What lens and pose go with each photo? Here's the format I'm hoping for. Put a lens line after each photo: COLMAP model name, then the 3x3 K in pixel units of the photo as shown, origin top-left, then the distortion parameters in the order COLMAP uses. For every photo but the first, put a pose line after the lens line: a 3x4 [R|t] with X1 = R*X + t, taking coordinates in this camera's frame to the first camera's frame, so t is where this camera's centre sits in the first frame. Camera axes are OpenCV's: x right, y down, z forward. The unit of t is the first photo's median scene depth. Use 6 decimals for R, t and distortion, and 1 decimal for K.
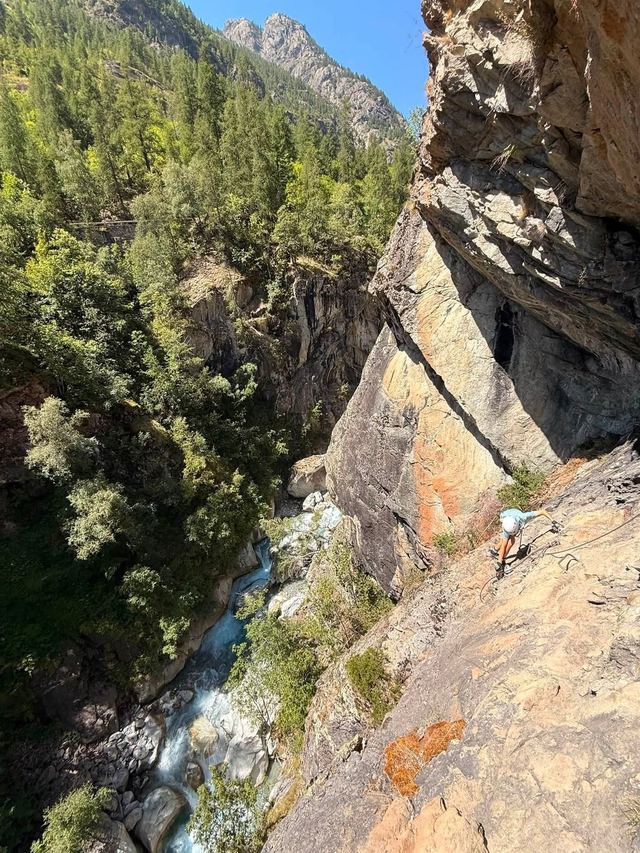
lens RADIAL K [[340.5, 0, 320.0], [0, 340.5, 426.5], [0, 0, 1]] dist [0.000179, -0.000157]
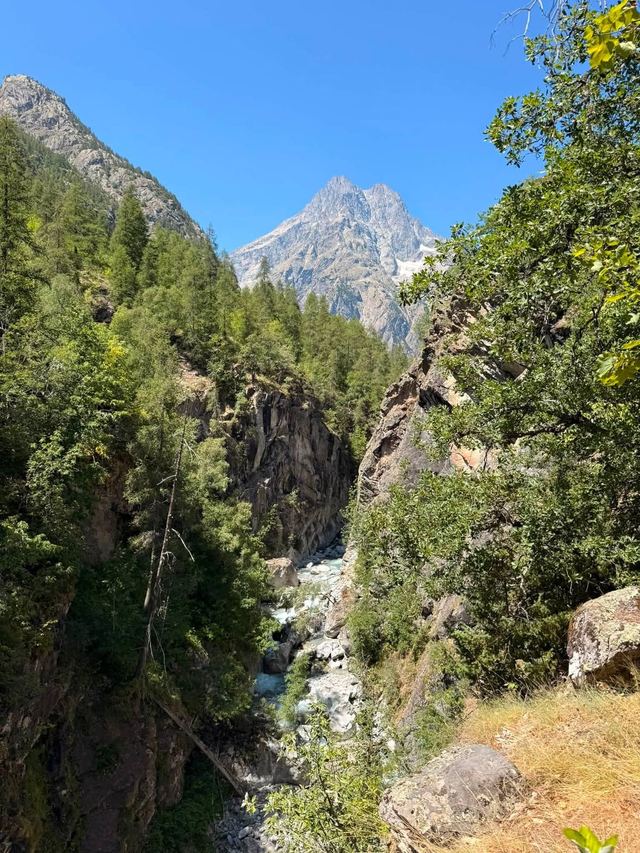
lens RADIAL K [[600.1, 0, 321.3], [0, 600.1, 448.9], [0, 0, 1]] dist [0.003571, -0.021206]
pose [[0.901397, 0.060697, 0.428719, -0.928431], [0.100582, 0.933690, -0.343666, 0.569106], [-0.421150, 0.352901, 0.835520, -0.862070]]
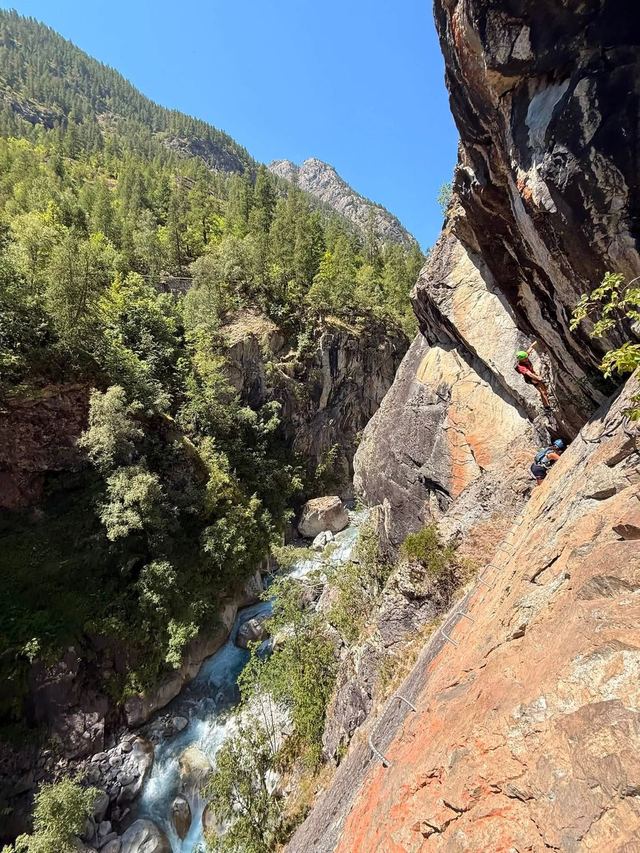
lens RADIAL K [[340.5, 0, 320.0], [0, 340.5, 426.5], [0, 0, 1]] dist [0.000179, -0.000157]
pose [[0.996792, 0.078258, -0.016767, -0.051062], [-0.080031, 0.973077, -0.216139, 0.146202], [-0.000599, 0.216788, 0.976219, -0.046558]]
